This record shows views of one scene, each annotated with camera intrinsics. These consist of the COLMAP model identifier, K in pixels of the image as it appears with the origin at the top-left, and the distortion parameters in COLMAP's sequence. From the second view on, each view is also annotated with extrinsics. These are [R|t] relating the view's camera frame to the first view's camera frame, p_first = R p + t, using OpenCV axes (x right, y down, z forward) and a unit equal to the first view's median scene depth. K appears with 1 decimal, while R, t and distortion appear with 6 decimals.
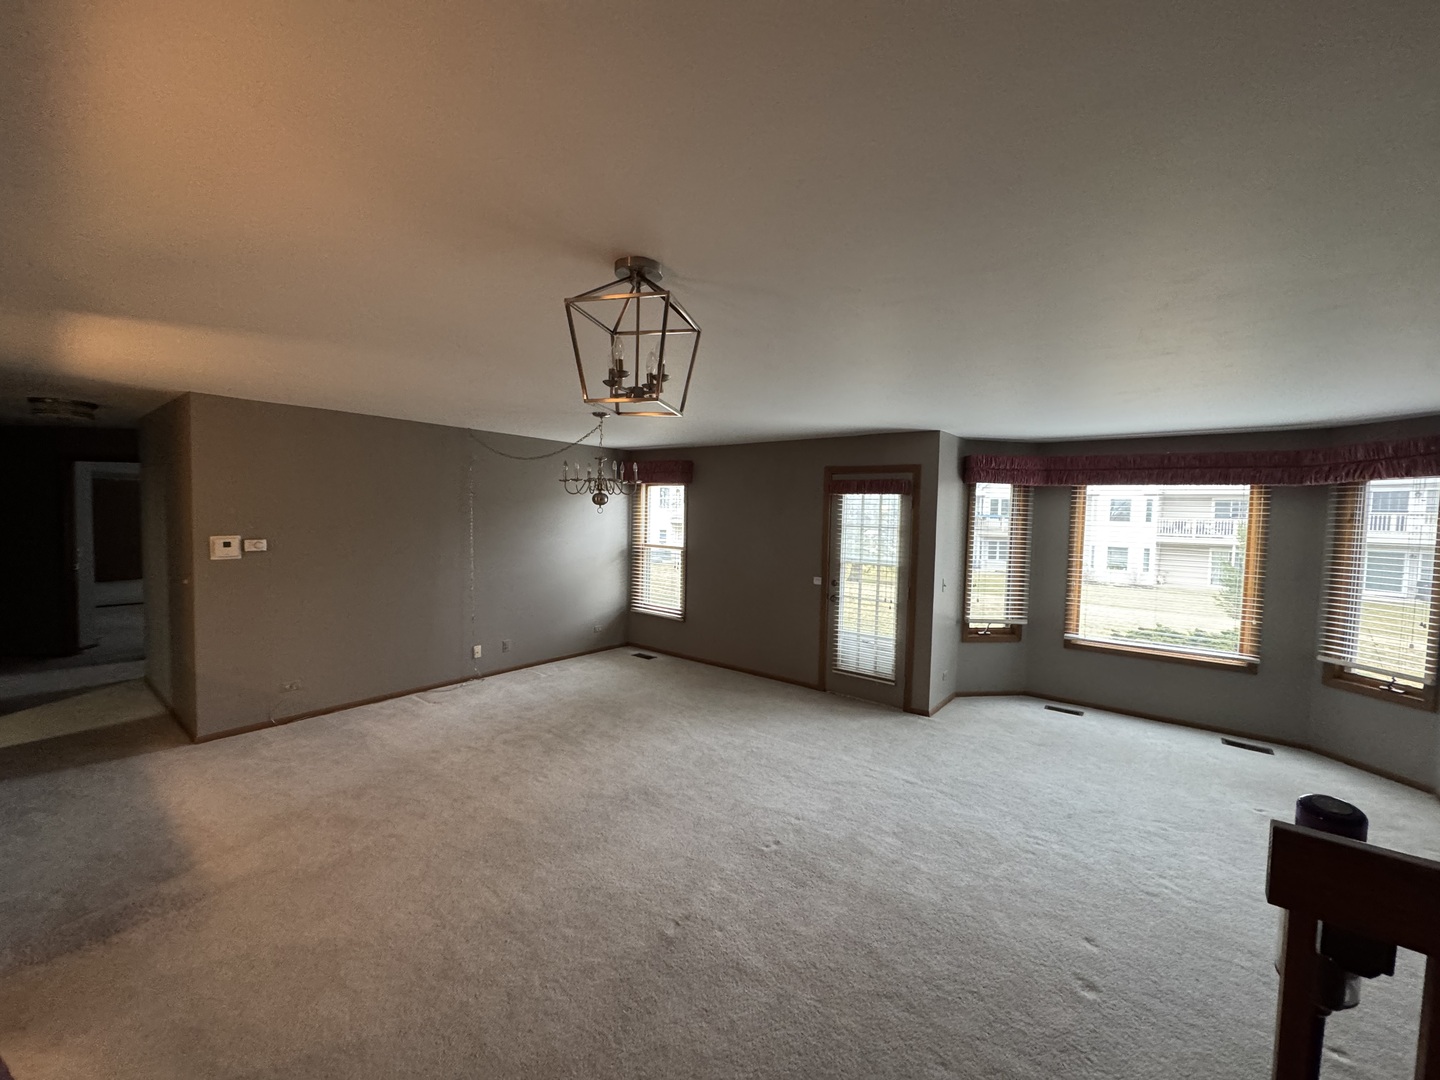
lens RADIAL K [[572.1, 0, 713.4], [0, 572.1, 538.1], [0, 0, 1]] dist [0.000623, -0.000132]
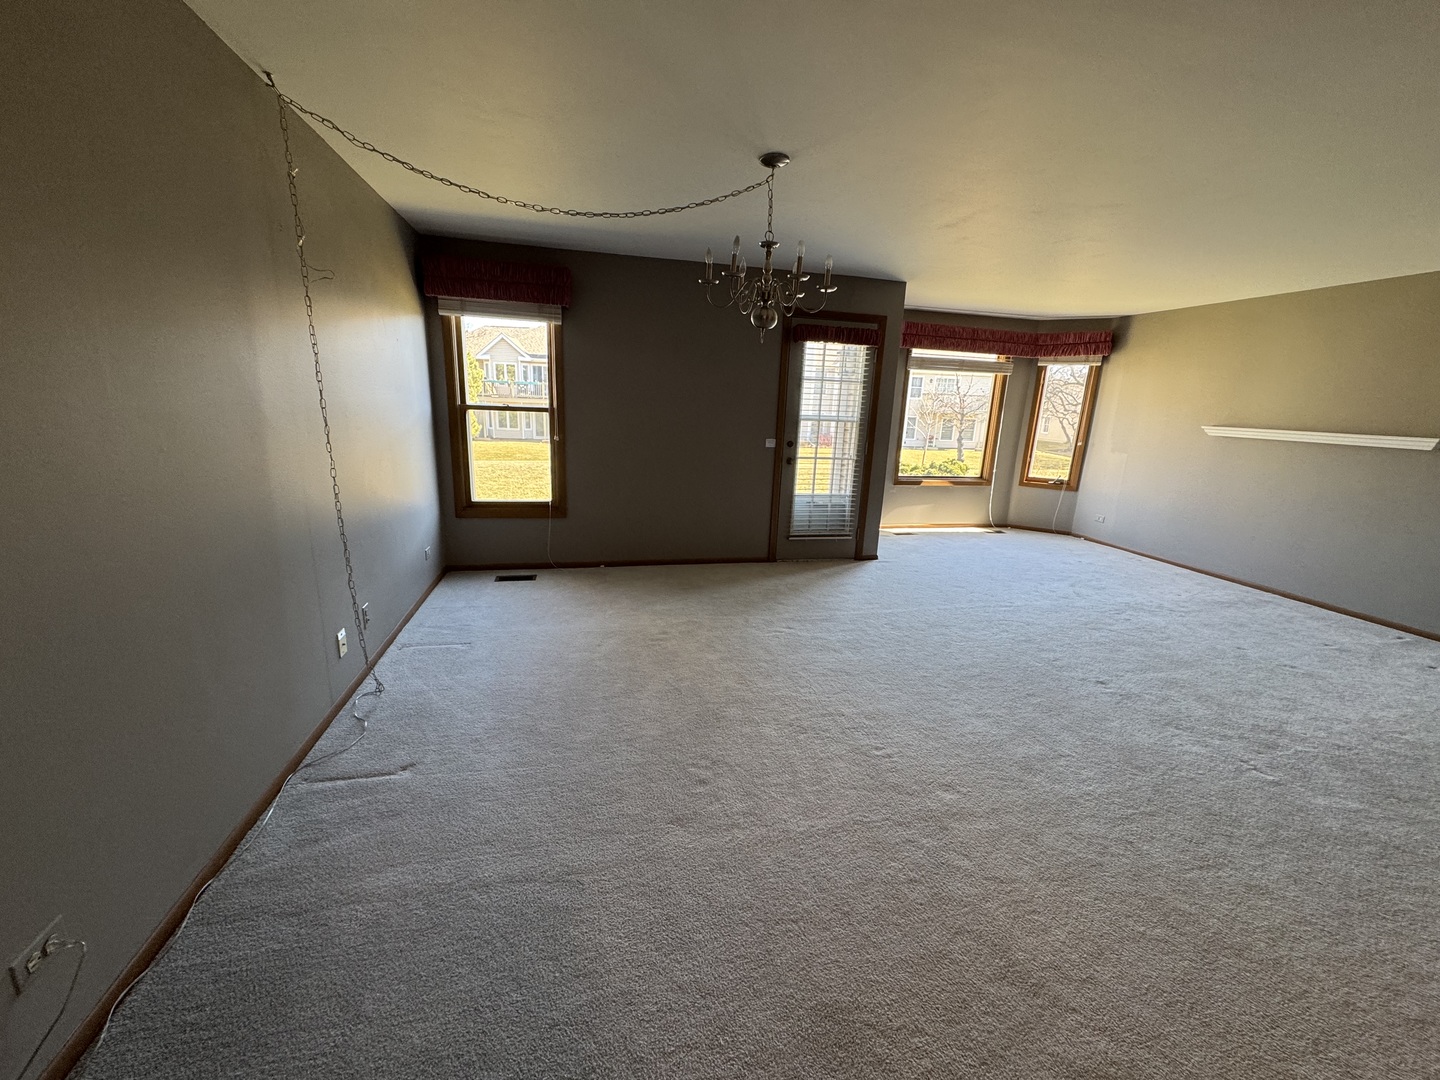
lens RADIAL K [[572.1, 0, 726.2], [0, 572.1, 542.8], [0, 0, 1]] dist [0.000623, -0.000132]
pose [[0.615474, -0.189525, 0.765031, -0.605220], [0.006985, 0.971931, 0.235162, 0.017873], [-0.788127, -0.139392, 0.599522, 0.537850]]
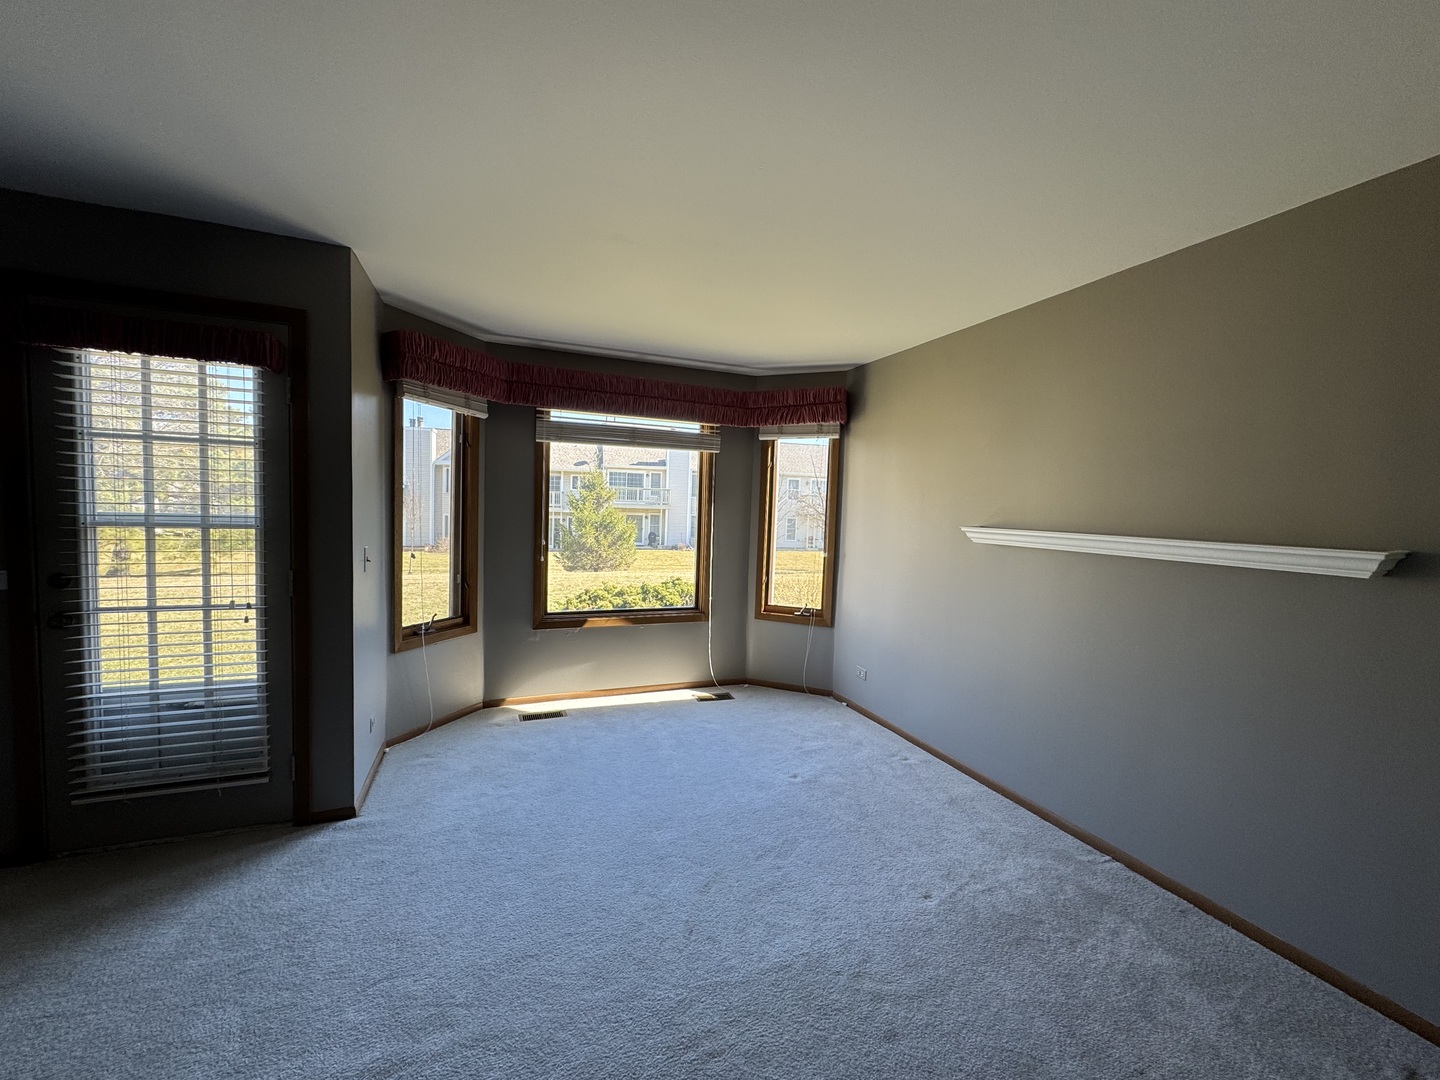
lens RADIAL K [[572.1, 0, 724.7], [0, 572.1, 544.2], [0, 0, 1]] dist [0.000623, -0.000132]
pose [[0.490591, -0.063515, 0.869072, 0.100648], [0.013920, 0.997784, 0.065064, 0.037530], [-0.871279, -0.019823, 0.490388, 0.434926]]
